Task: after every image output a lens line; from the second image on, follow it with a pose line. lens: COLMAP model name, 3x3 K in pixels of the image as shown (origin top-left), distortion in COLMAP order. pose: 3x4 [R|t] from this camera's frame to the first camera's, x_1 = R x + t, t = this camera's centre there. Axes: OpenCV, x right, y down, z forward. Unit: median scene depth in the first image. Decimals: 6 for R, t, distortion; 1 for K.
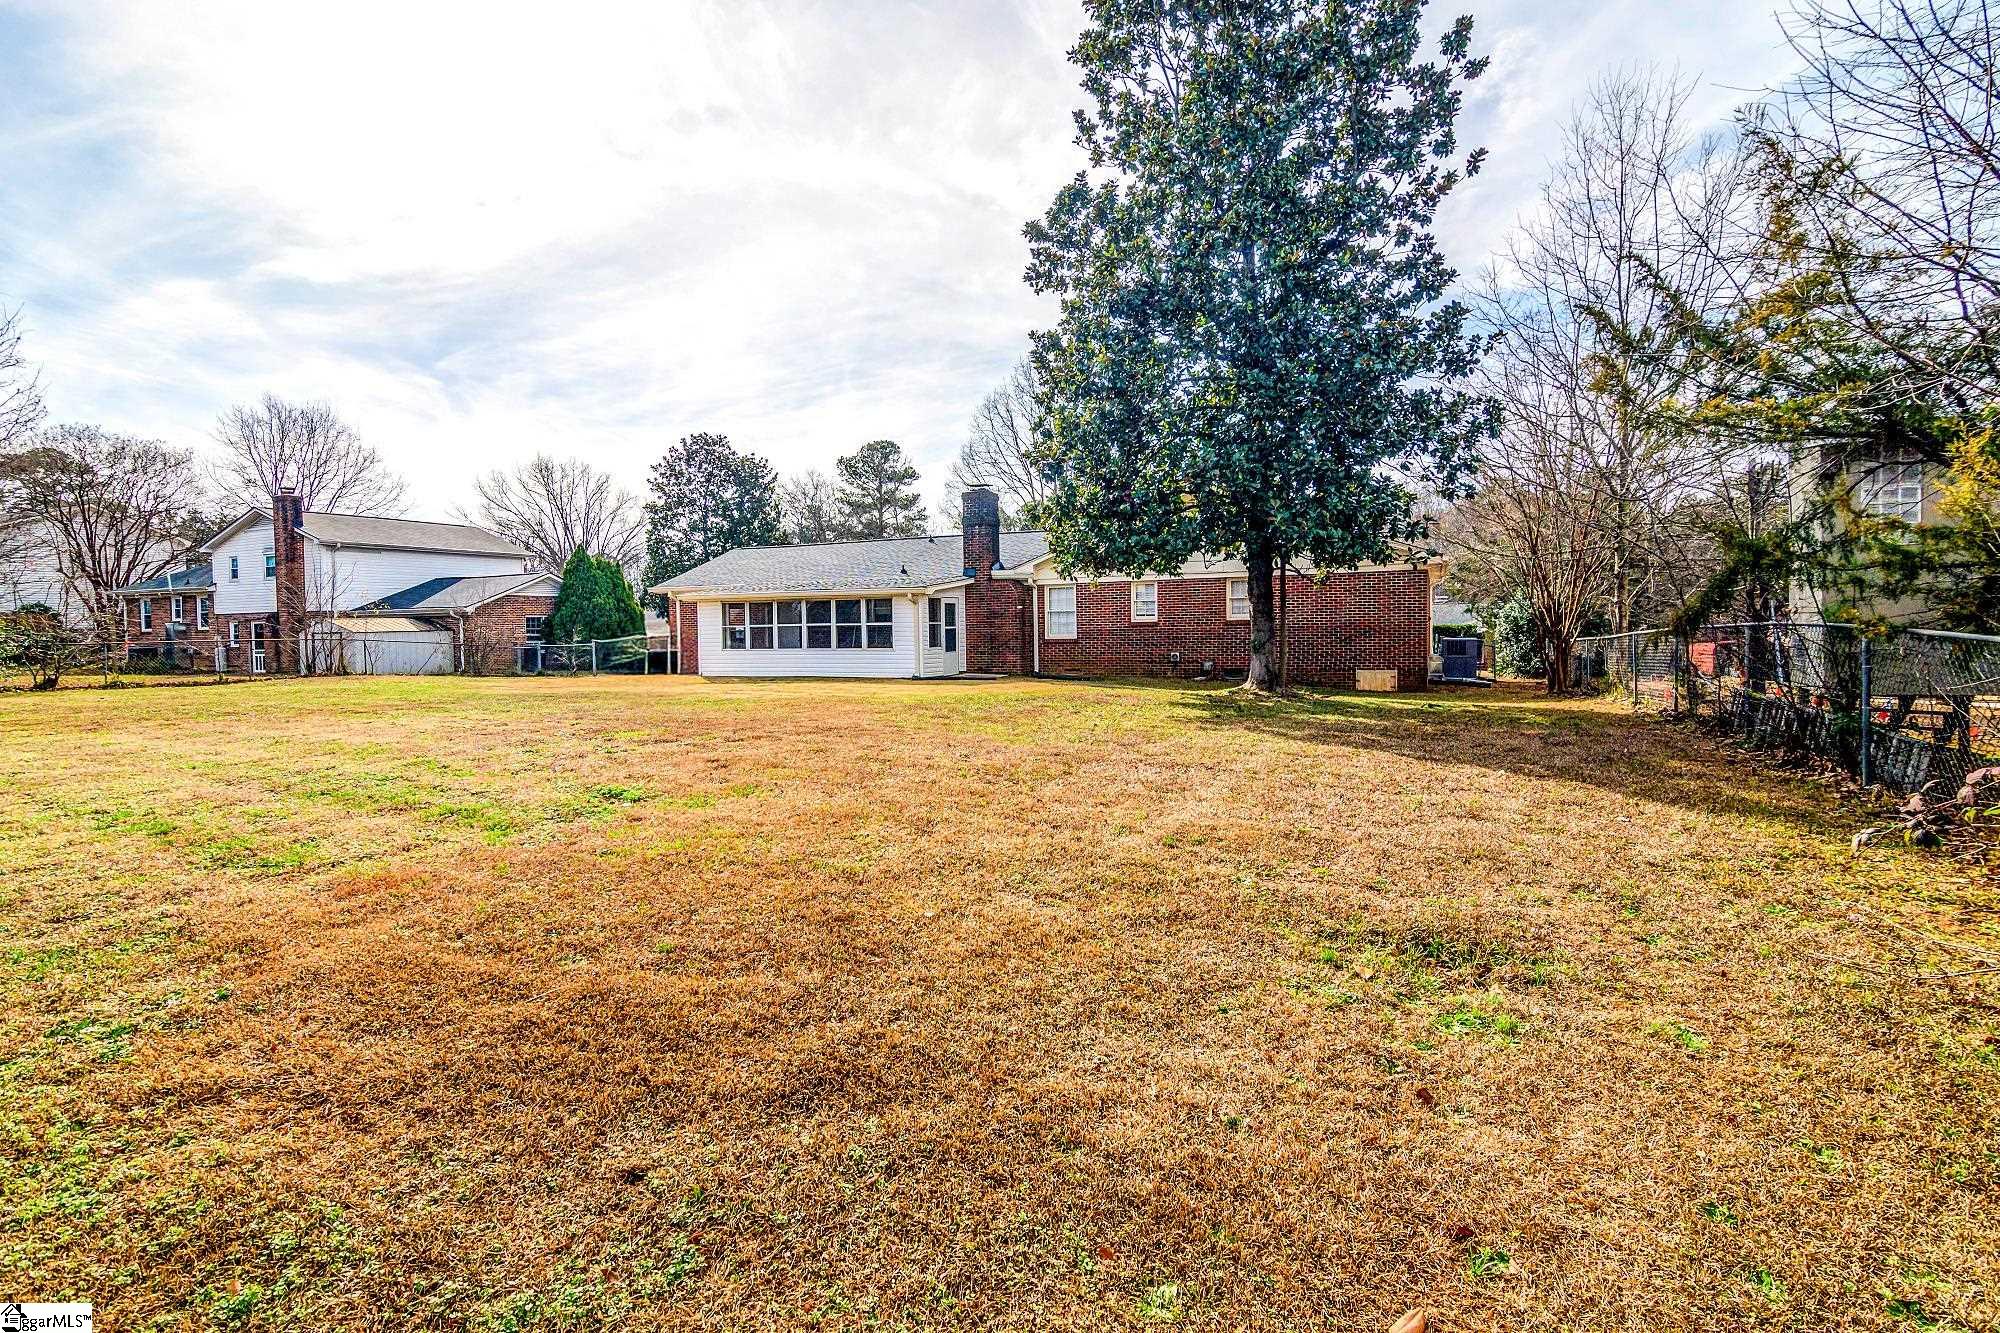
lens RADIAL K [[1041.5, 0, 1000.0], [0, 1041.5, 666.5], [0, 0, 1]] dist [0.031509, 0.000316]
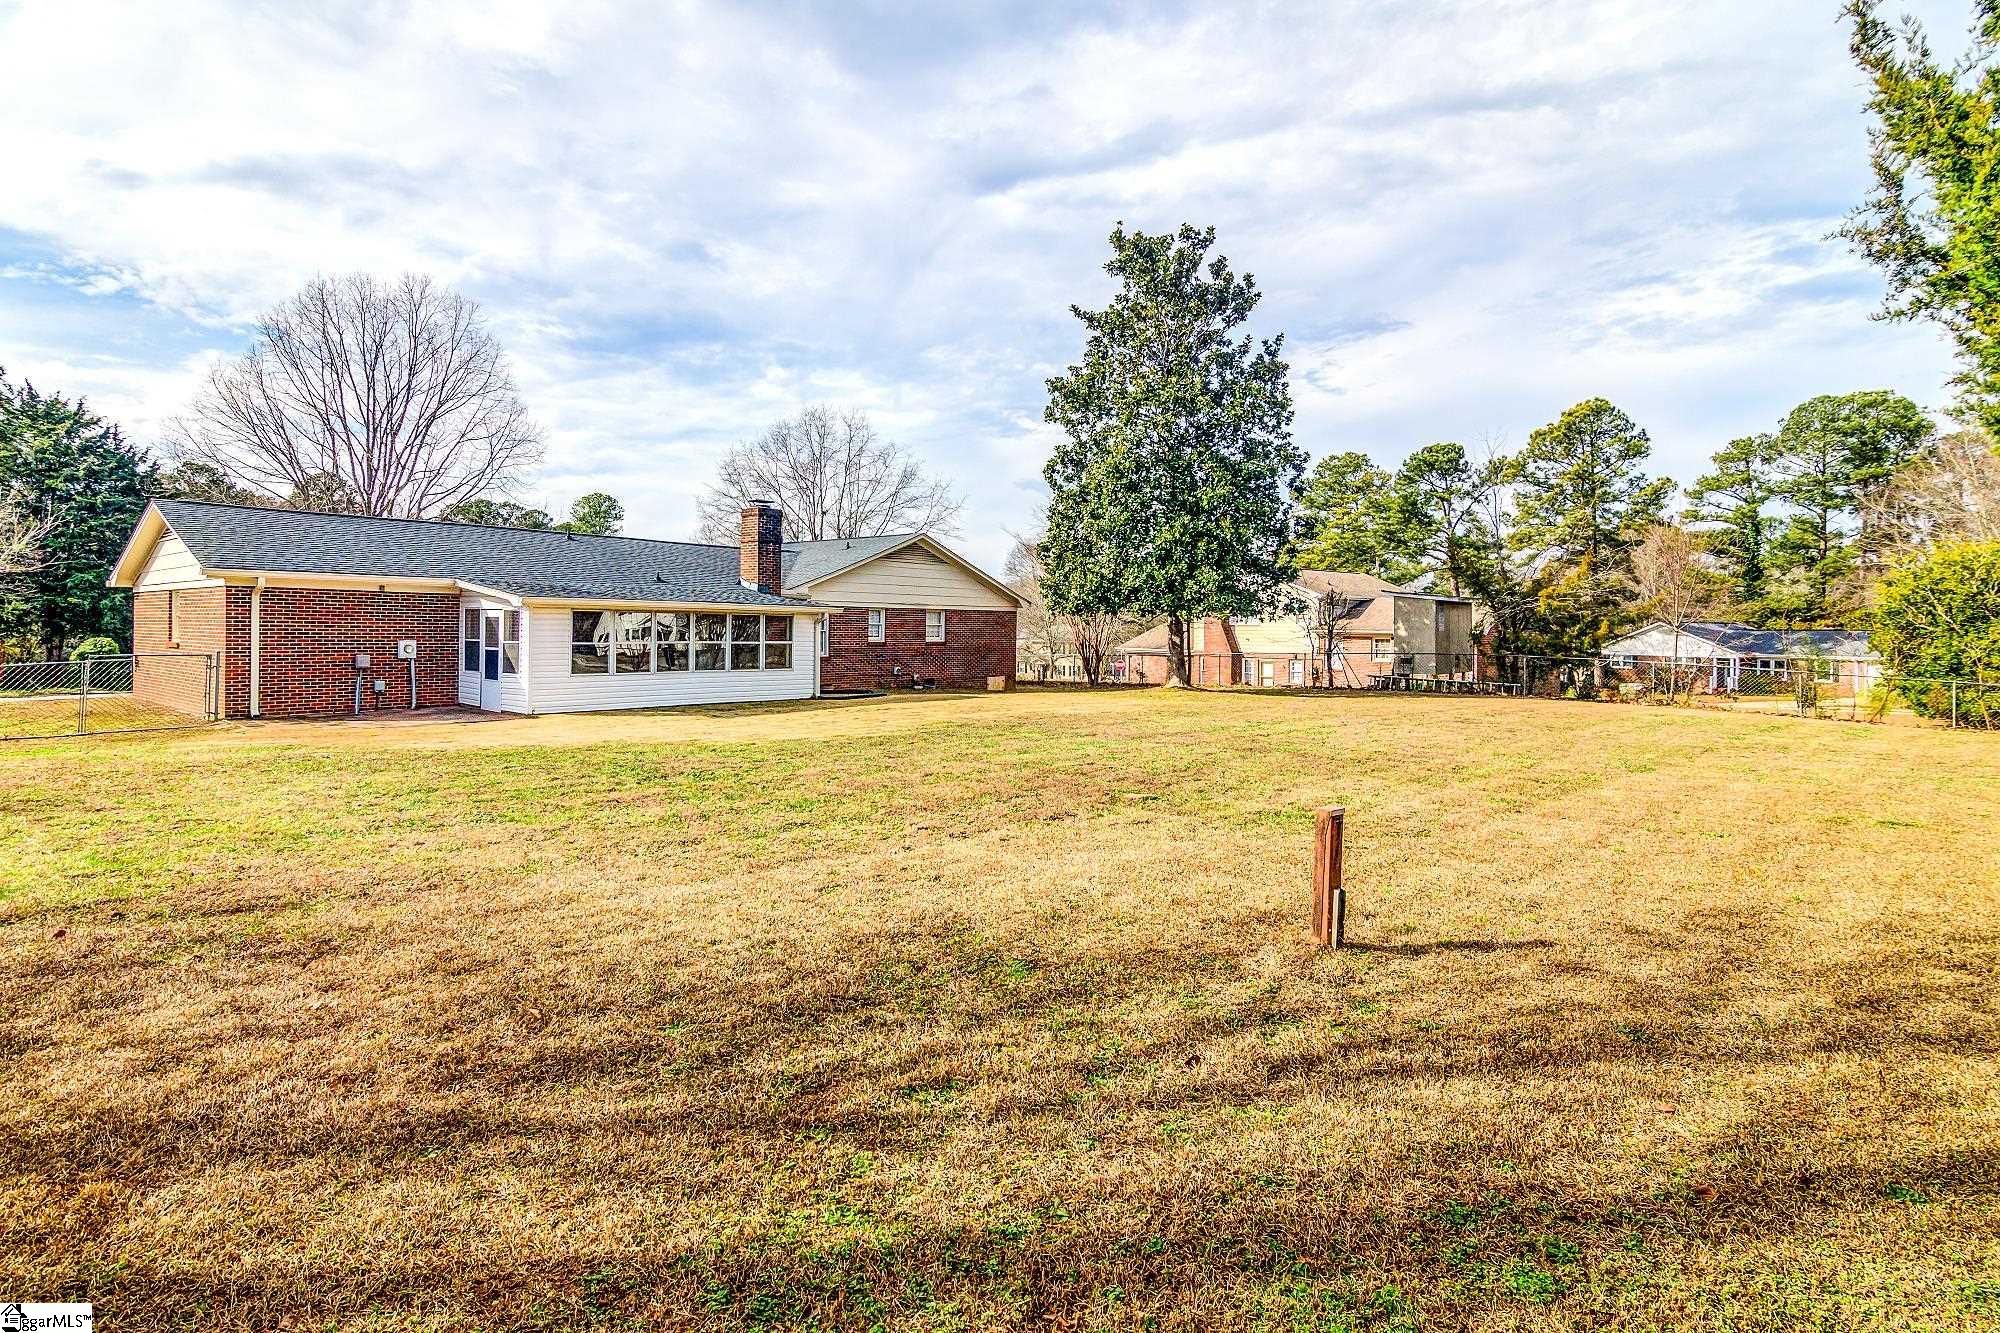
lens RADIAL K [[1041.5, 0, 1000.0], [0, 1041.5, 666.5], [0, 0, 1]] dist [0.031509, 0.000316]
pose [[0.244048, -0.016042, 0.969630, -0.940669], [0.023993, 0.999657, 0.010501, -0.023257], [-0.969466, 0.020701, 0.244349, 0.548837]]
